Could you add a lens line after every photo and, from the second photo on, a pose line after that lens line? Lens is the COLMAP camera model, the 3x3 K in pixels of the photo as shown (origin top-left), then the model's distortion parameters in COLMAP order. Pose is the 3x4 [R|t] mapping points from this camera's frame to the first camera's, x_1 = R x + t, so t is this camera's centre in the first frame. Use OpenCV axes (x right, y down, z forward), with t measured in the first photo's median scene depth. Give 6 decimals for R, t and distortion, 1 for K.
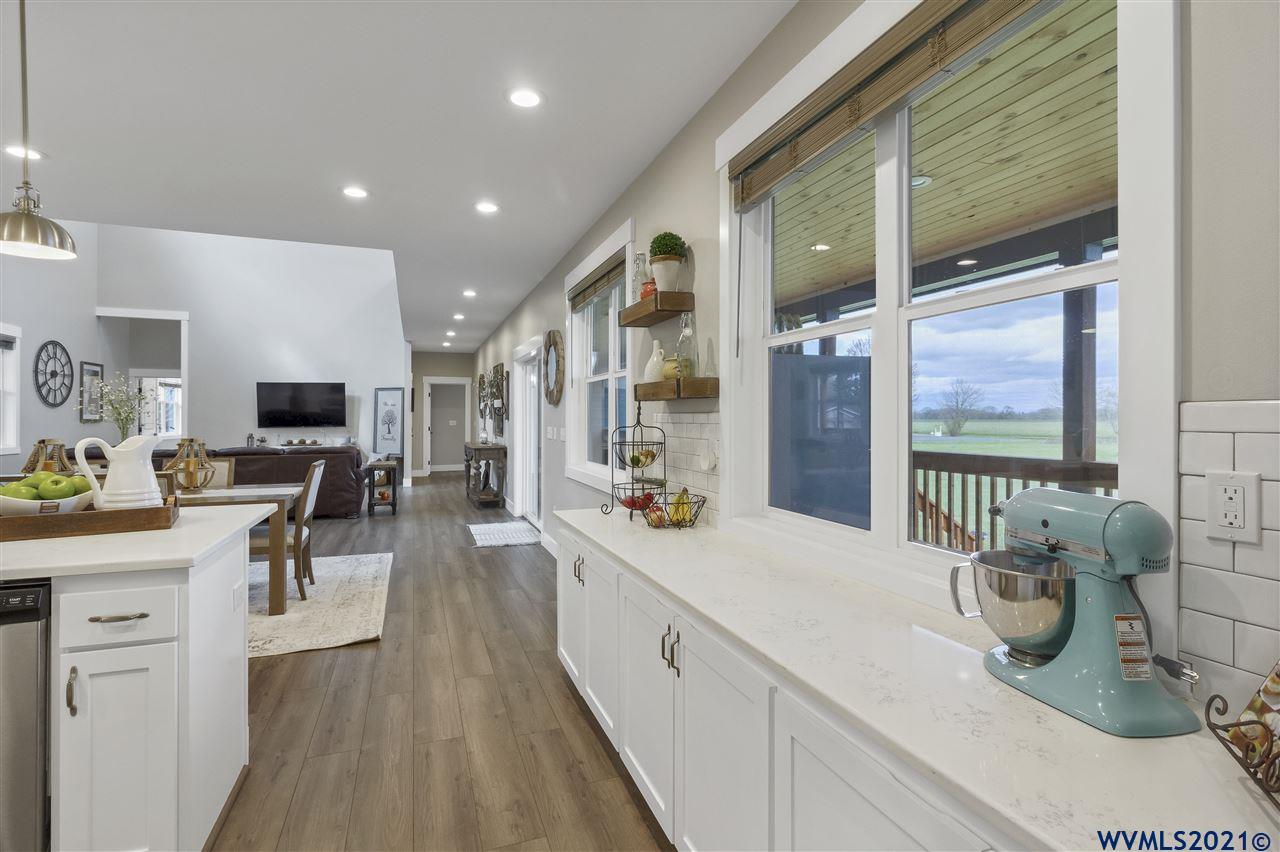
lens RADIAL K [[610.8, 0, 630.3], [0, 610.8, 417.5], [0, 0, 1]] dist [-0.002281, -0.000023]
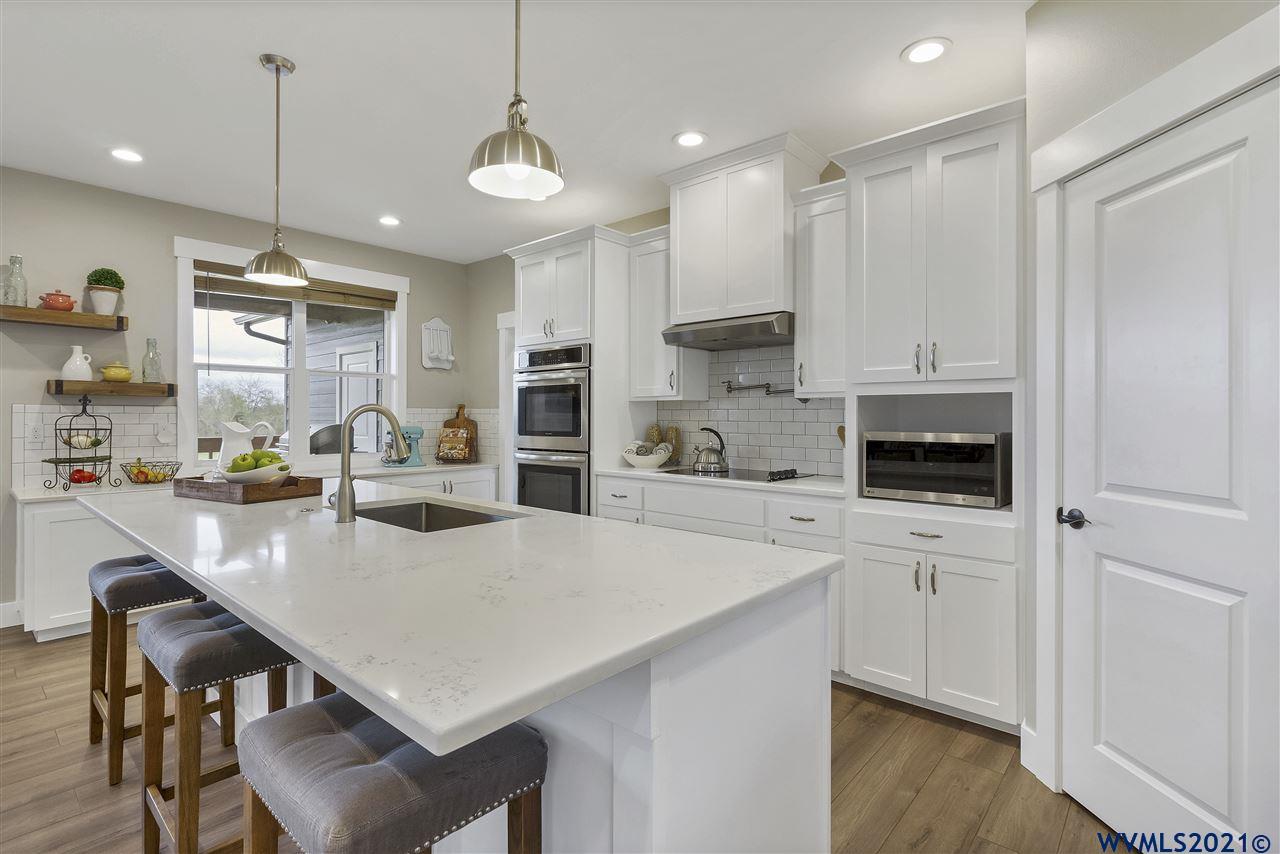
lens RADIAL K [[610.8, 0, 630.3], [0, 610.8, 418.5], [0, 0, 1]] dist [-0.002281, -0.000023]
pose [[-0.495704, -0.006509, 0.868467, -0.445849], [-0.002398, 0.999978, 0.006126, 0.002864], [-0.868488, 0.000954, -0.495709, 0.182727]]
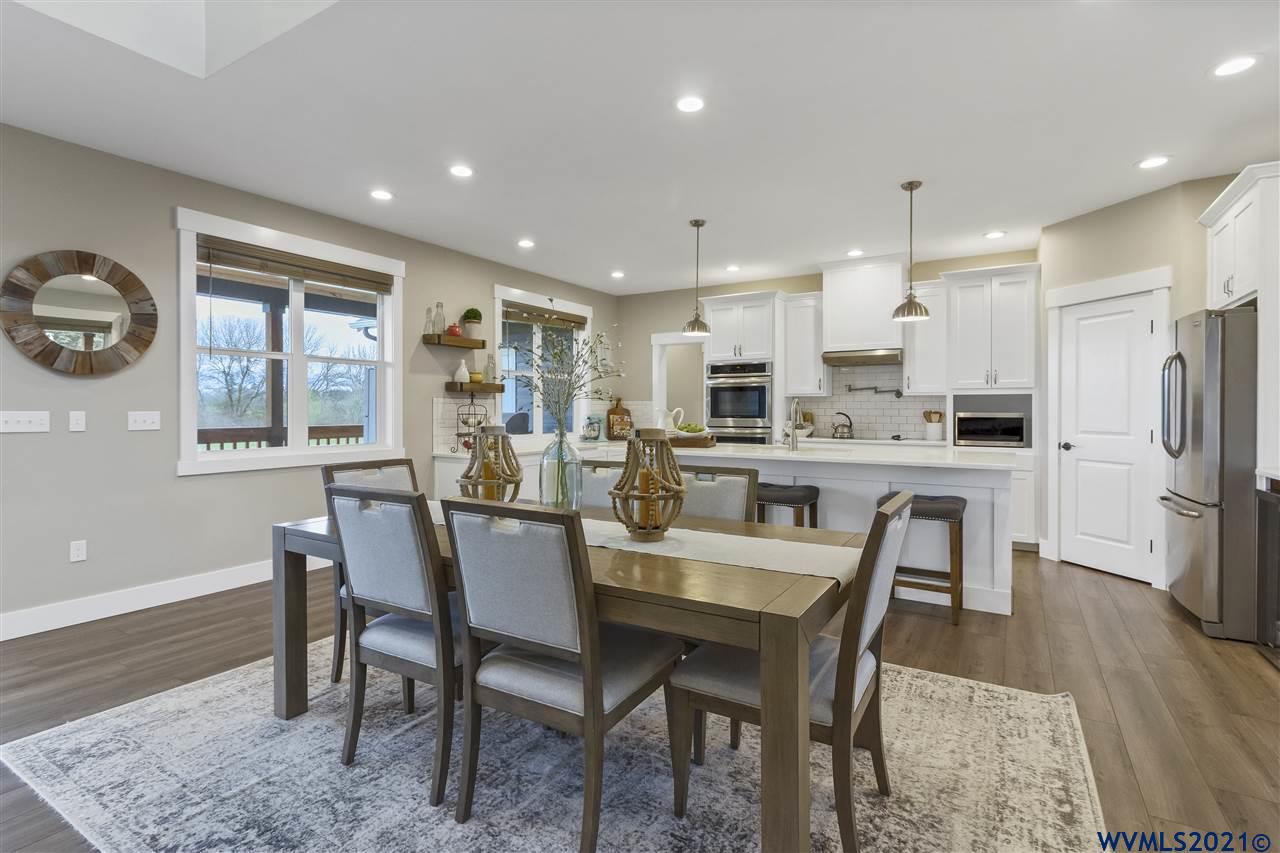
lens RADIAL K [[618.9, 0, 642.5], [0, 618.9, 411.8], [0, 0, 1]] dist [-0.002592, -0.001007]
pose [[-0.644276, -0.005716, 0.764772, -0.499420], [-0.002045, 0.999981, 0.005750, 0.006483], [-0.764790, 0.002141, -0.644276, 0.507166]]
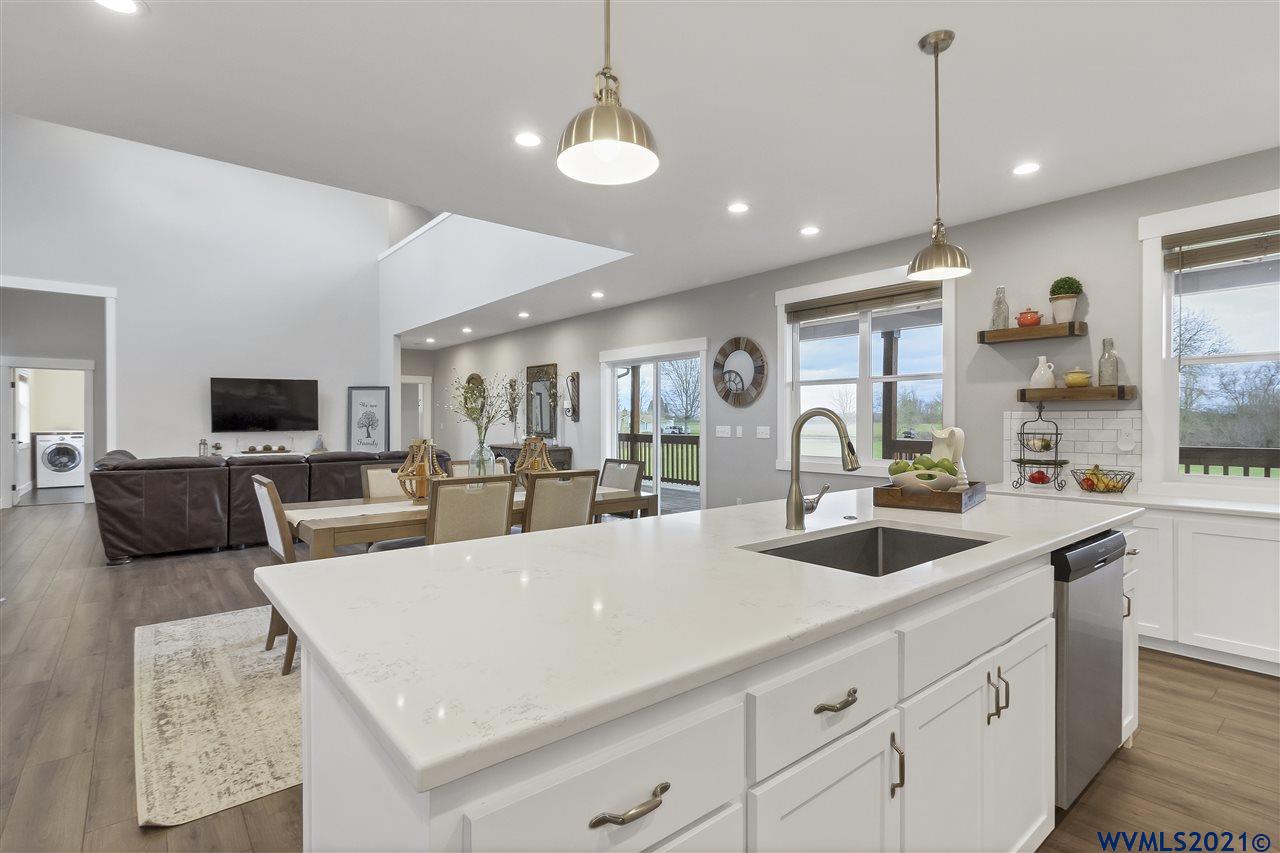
lens RADIAL K [[610.8, 0, 630.3], [0, 610.8, 418.0], [0, 0, 1]] dist [-0.002281, -0.000023]
pose [[0.939324, -0.000675, 0.343030, -0.354814], [0.002818, 0.999980, -0.005750, 0.003880], [-0.343019, 0.006367, 0.939307, 0.018872]]
